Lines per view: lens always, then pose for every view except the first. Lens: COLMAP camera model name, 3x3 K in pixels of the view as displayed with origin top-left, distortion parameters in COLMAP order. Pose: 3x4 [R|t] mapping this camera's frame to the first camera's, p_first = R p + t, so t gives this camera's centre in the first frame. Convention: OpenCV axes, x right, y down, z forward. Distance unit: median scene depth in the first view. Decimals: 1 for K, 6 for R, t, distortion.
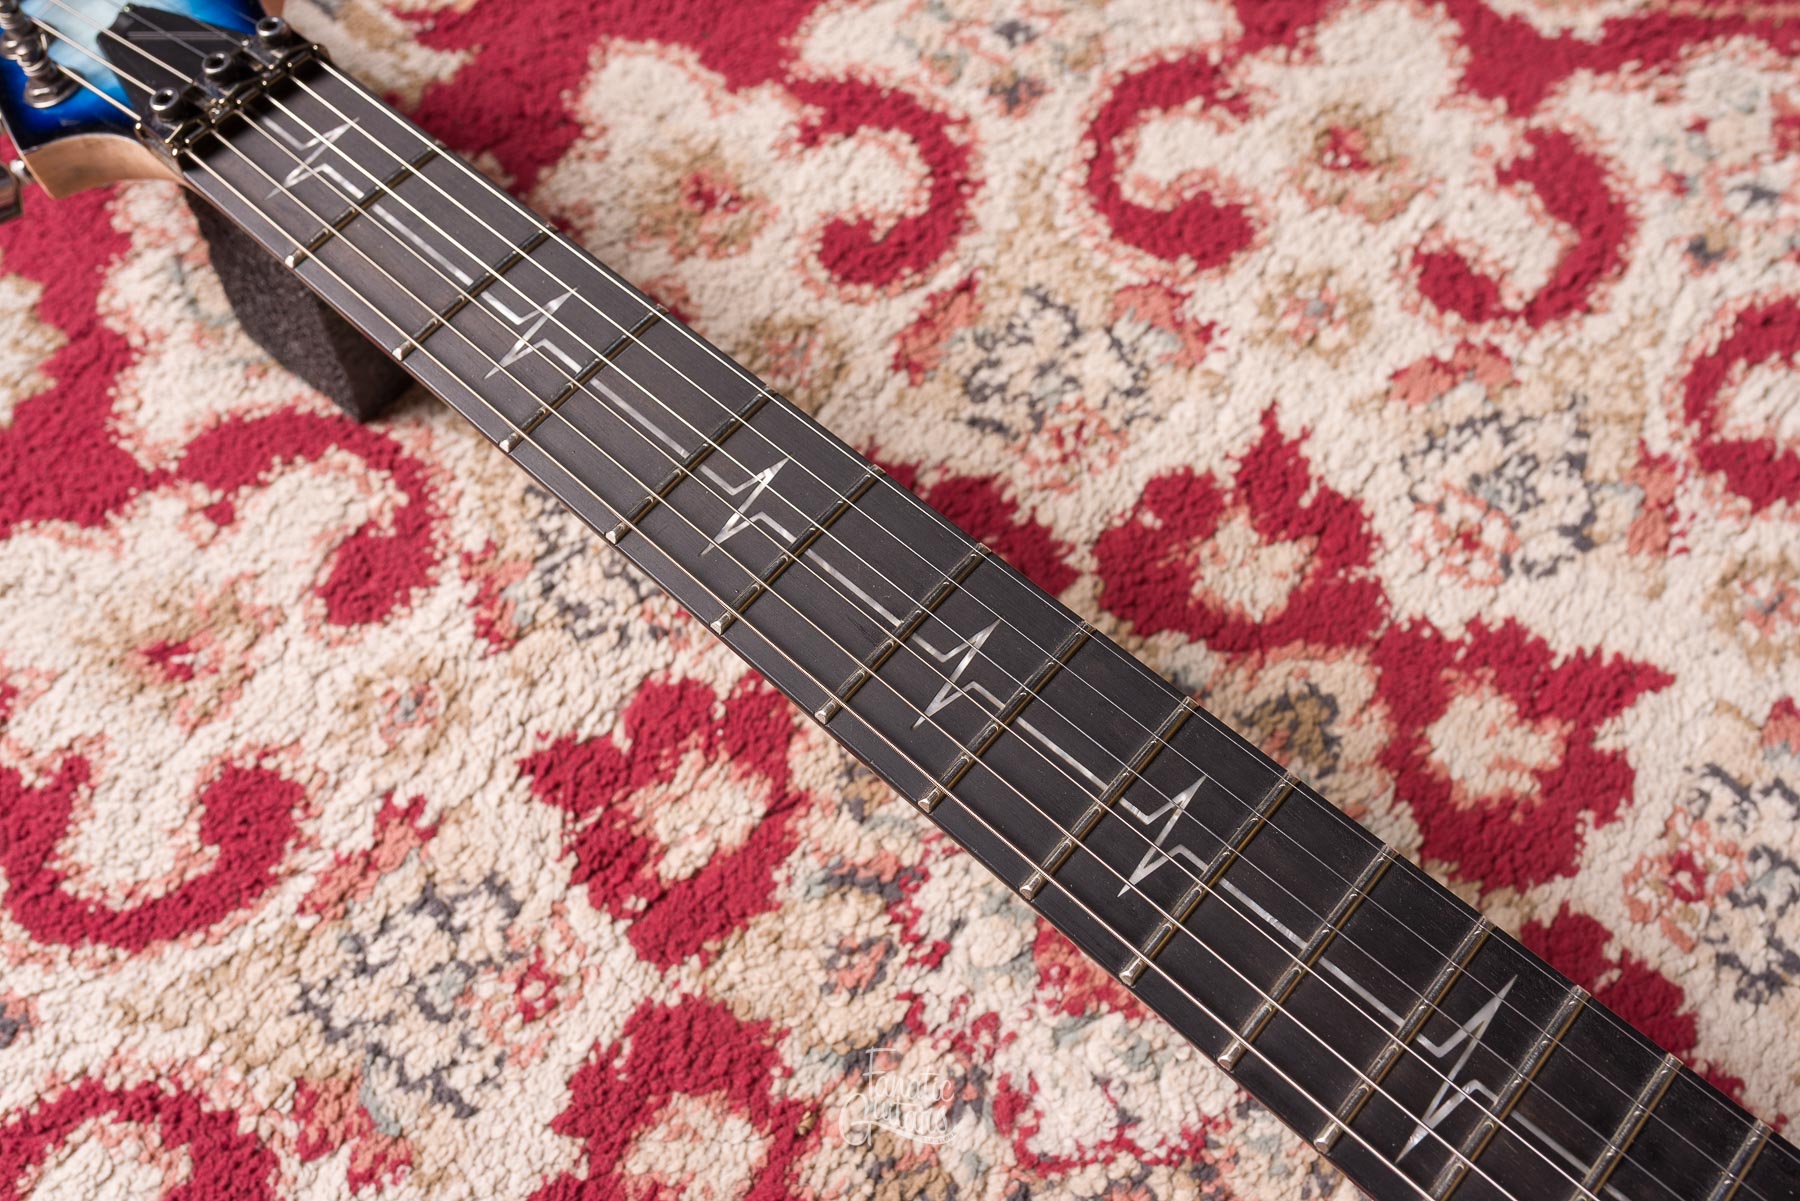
lens RADIAL K [[1773.0, 0, 900.0], [0, 1773.0, 600.5], [0, 0, 1]] dist [0.002907, -0.002583]
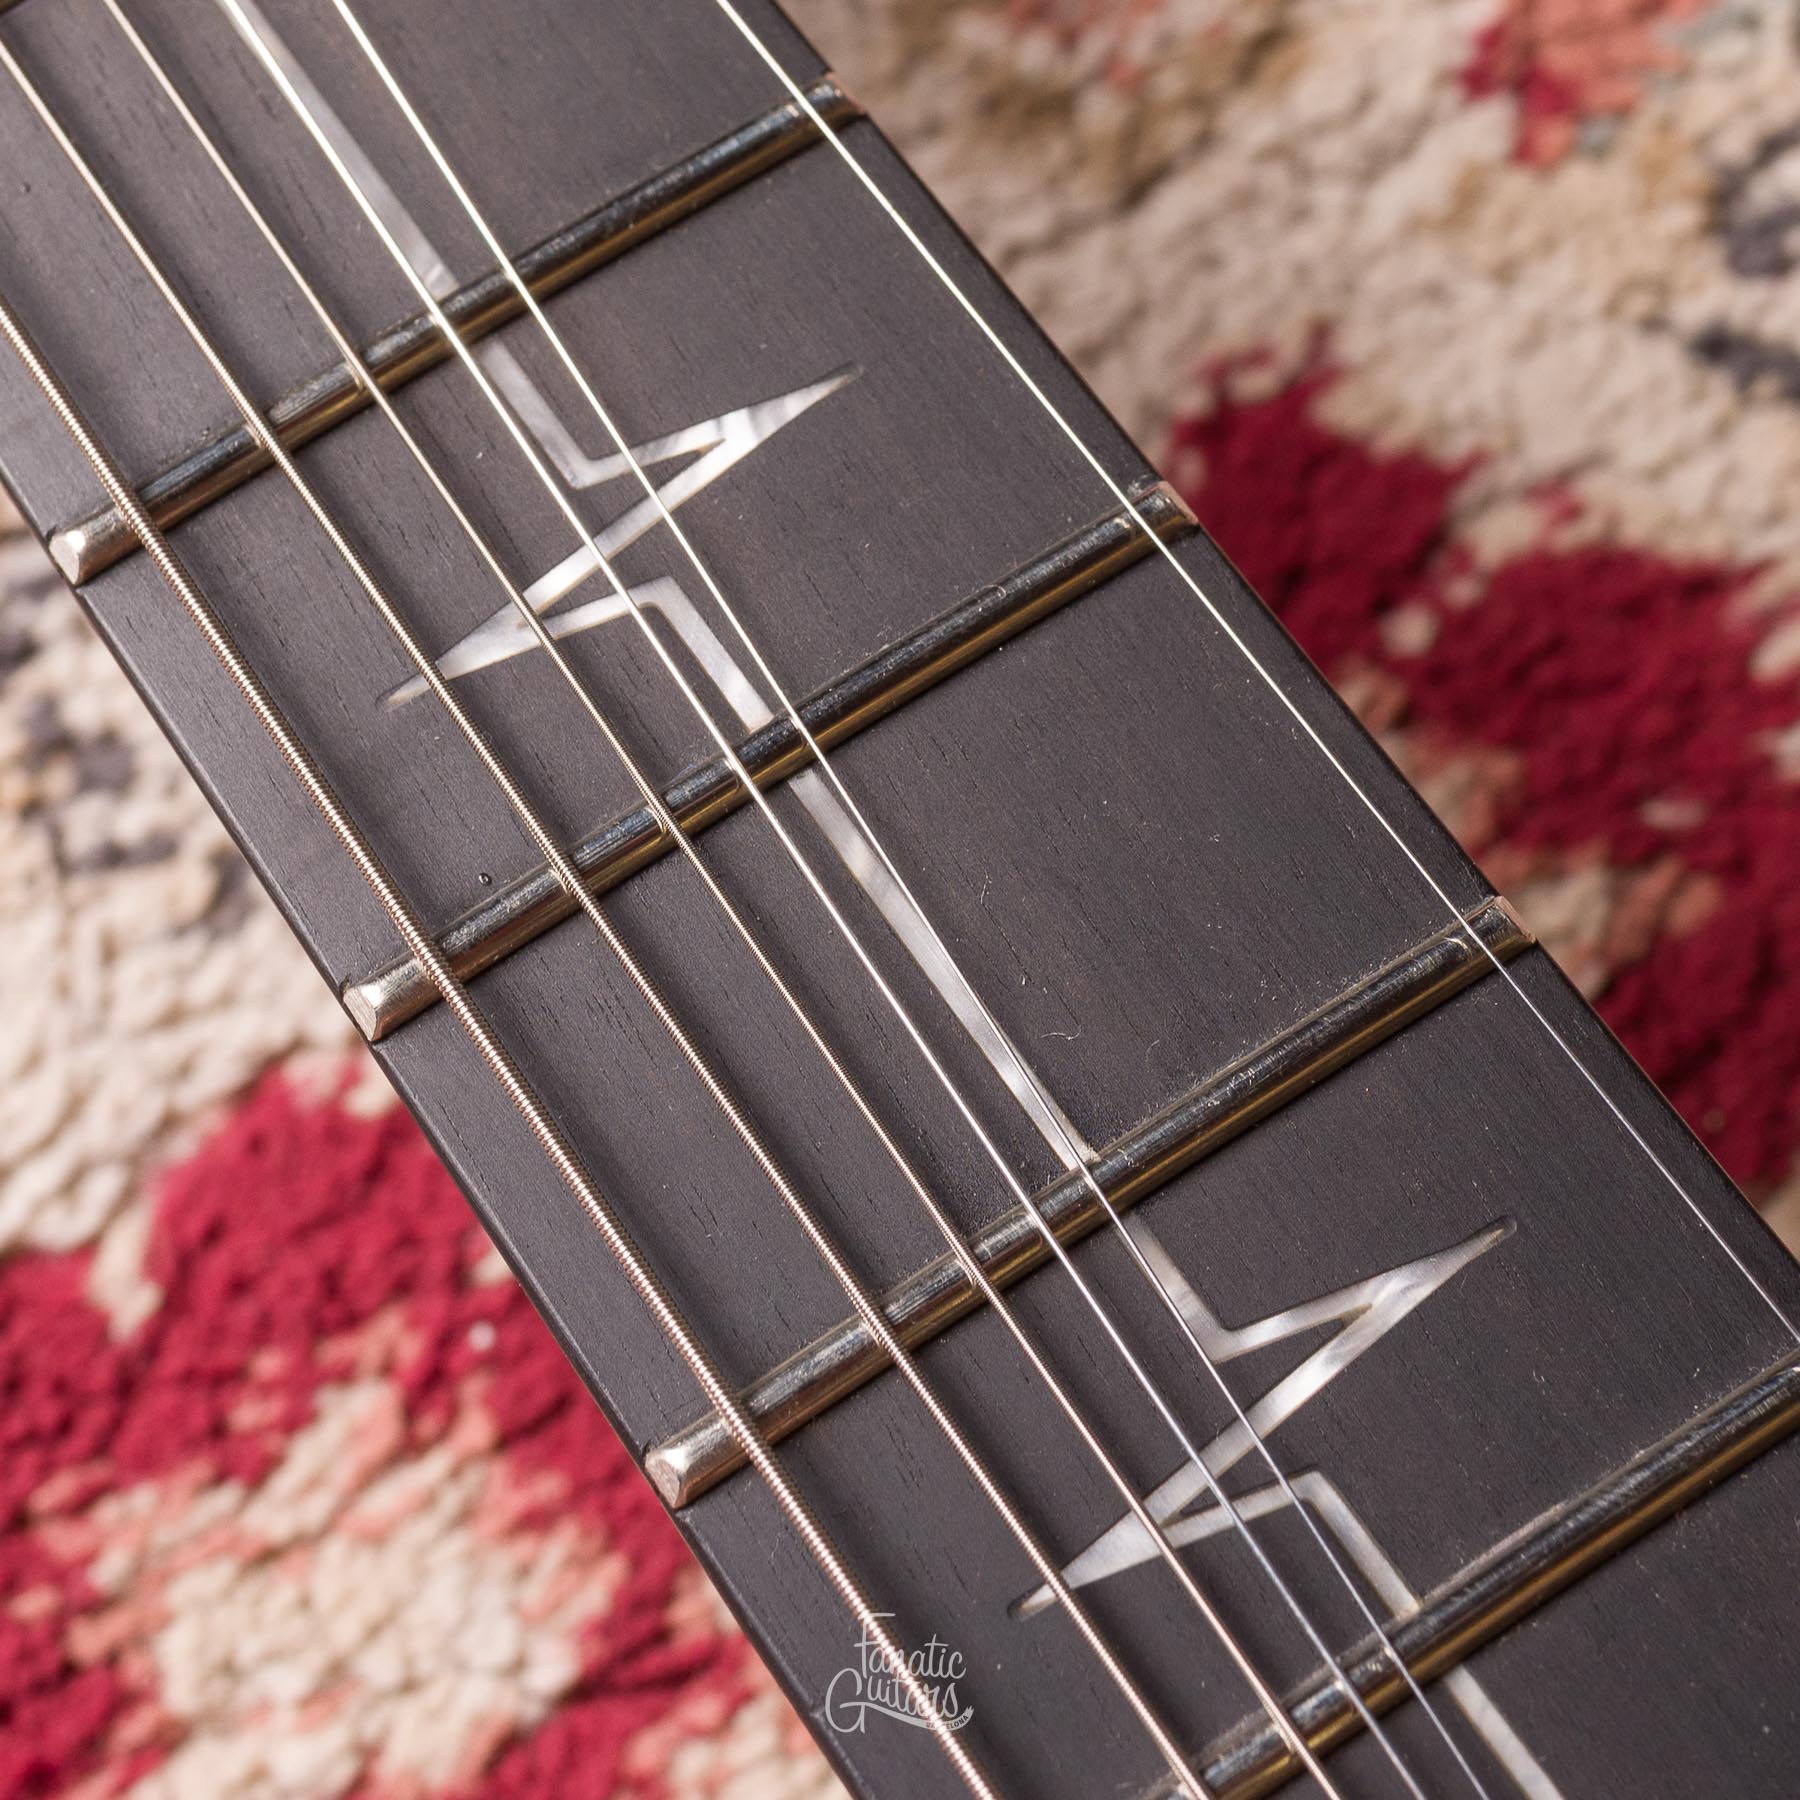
lens RADIAL K [[4788.6, 0, 1064.8], [0, 4788.6, 901.3], [0, 0, 1]] dist [-0.000165, -0.048116]
pose [[0.970409, 0.208289, -0.122160, 0.054210], [-0.200259, 0.976882, 0.074822, -0.057673], [0.134920, -0.048144, 0.989686, 0.305427]]
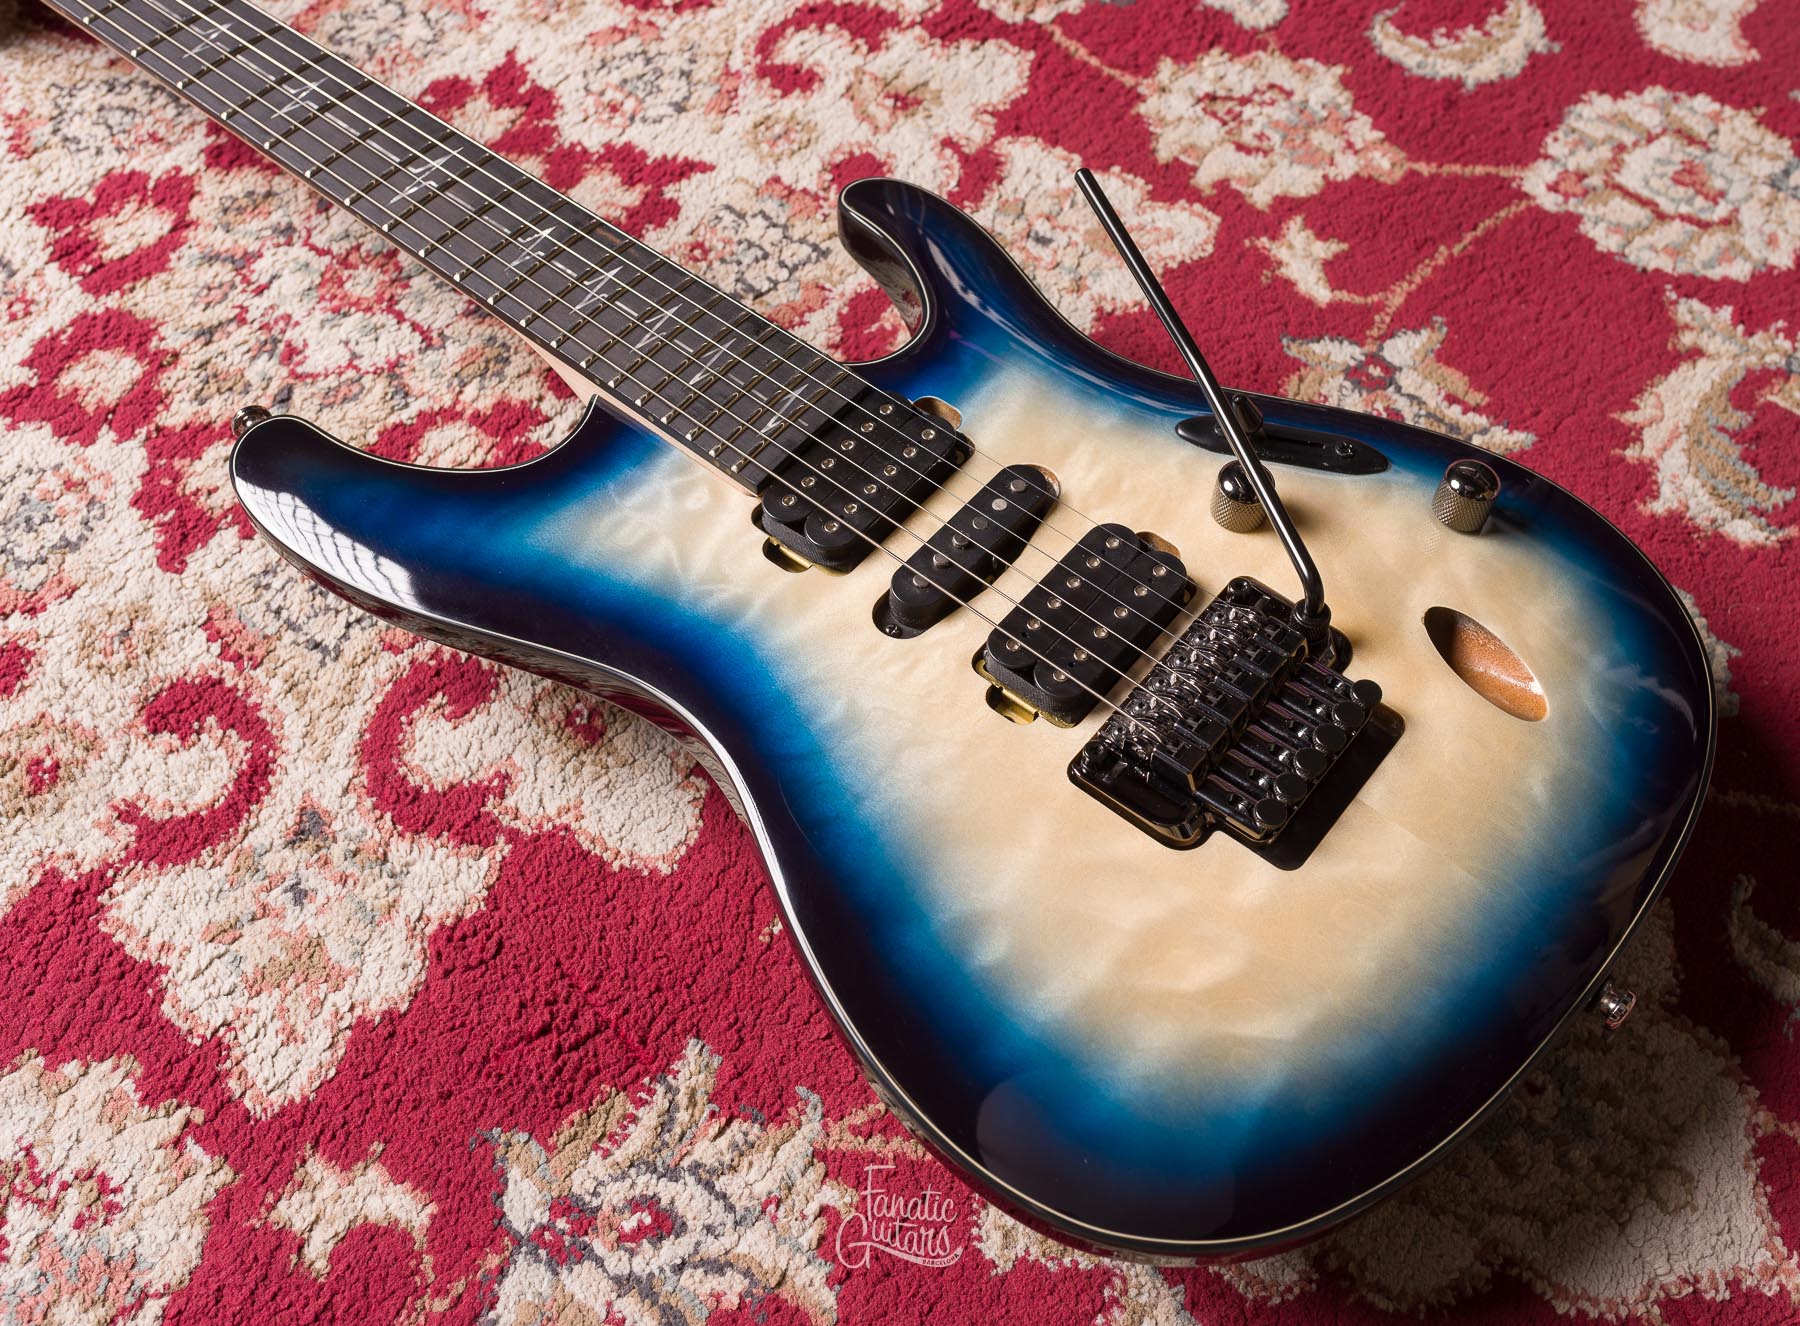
lens RADIAL K [[1912.0, 0, 996.0], [0, 1912.0, 665.9], [0, 0, 1]] dist [-0.002259, 0.003680]
pose [[0.995960, -0.016354, 0.088296, 0.526430], [0.029311, 0.988627, -0.147506, 0.799345], [-0.084880, 0.149498, 0.985112, -0.791744]]
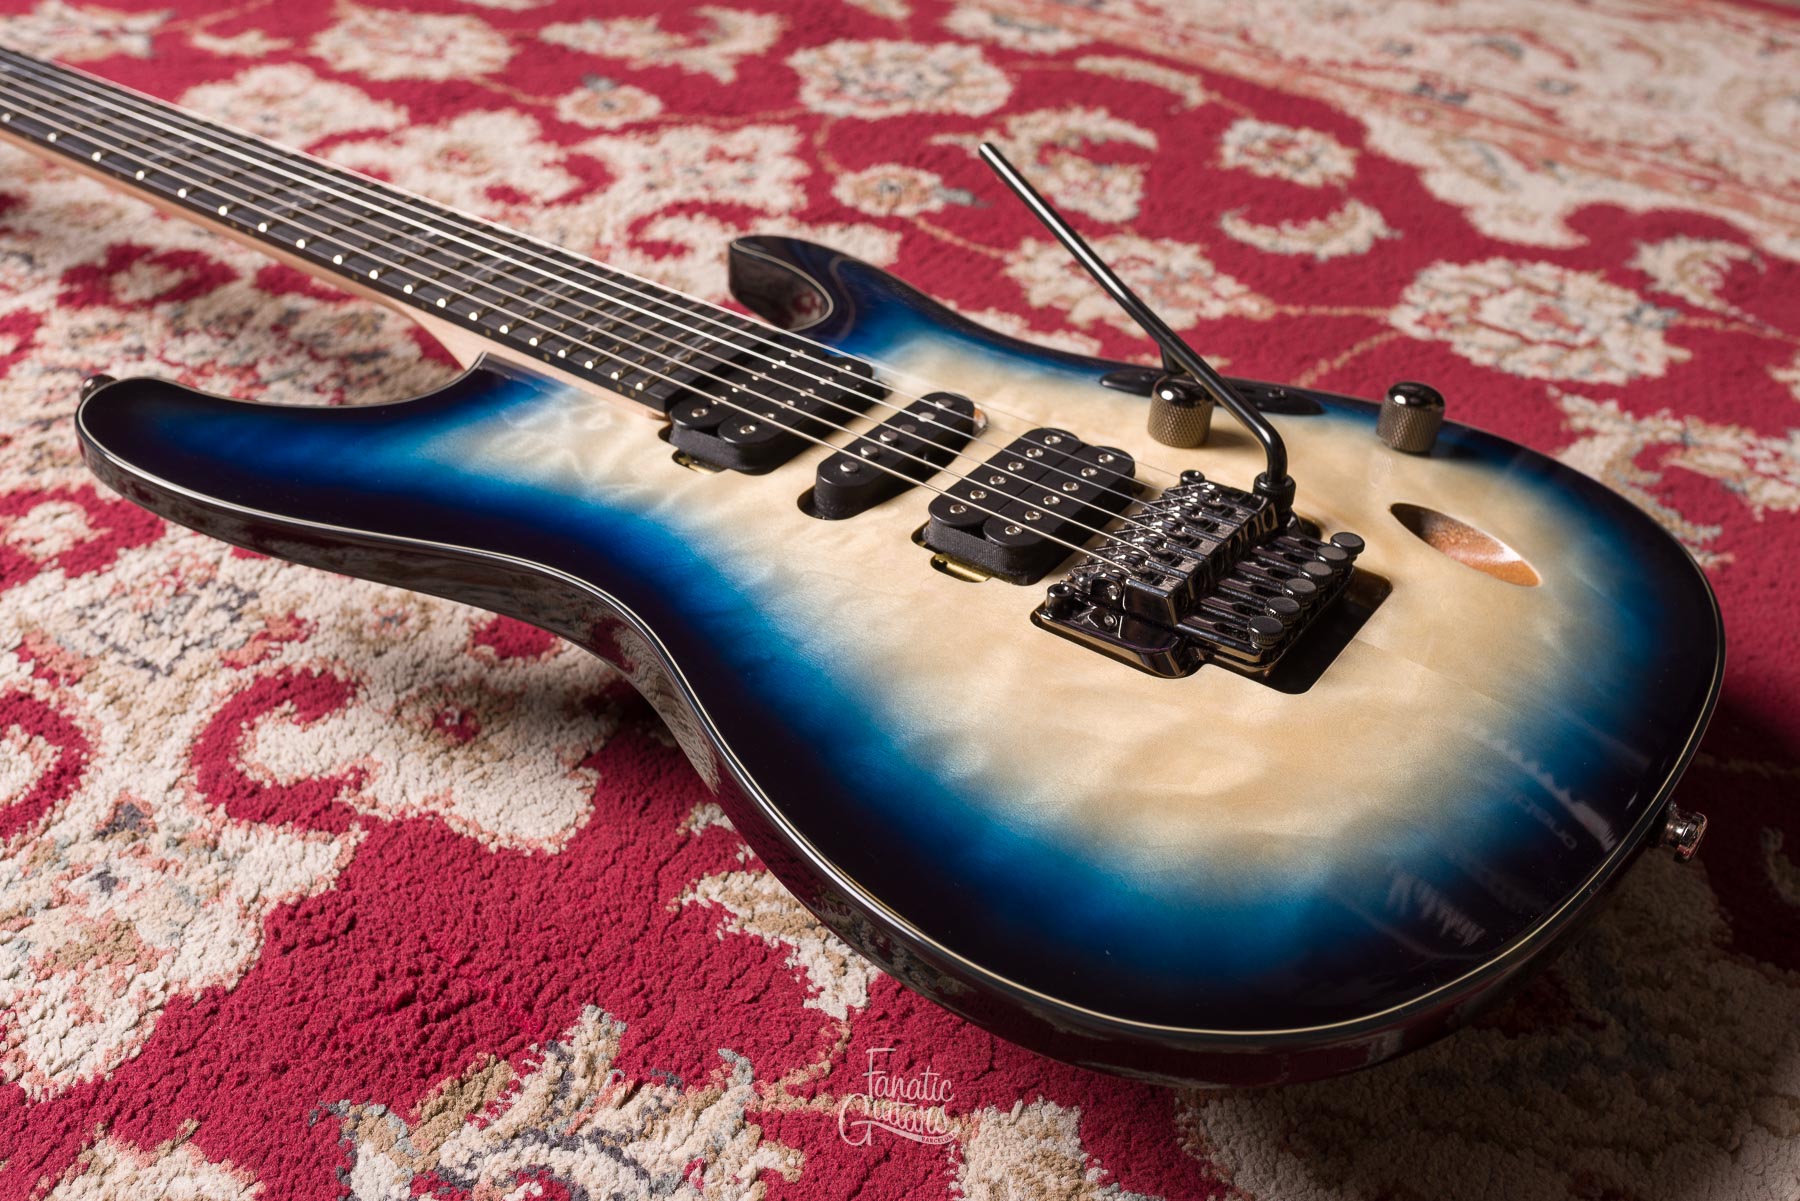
lens RADIAL K [[1949.7, 0, 933.1], [0, 1949.7, 604.5], [0, 0, 1]] dist [0.001017, -0.006201]
pose [[0.985797, -0.011423, 0.167552, 0.436372], [0.094028, 0.864192, -0.494298, 1.236234], [-0.139151, 0.503032, 0.852992, -0.508015]]
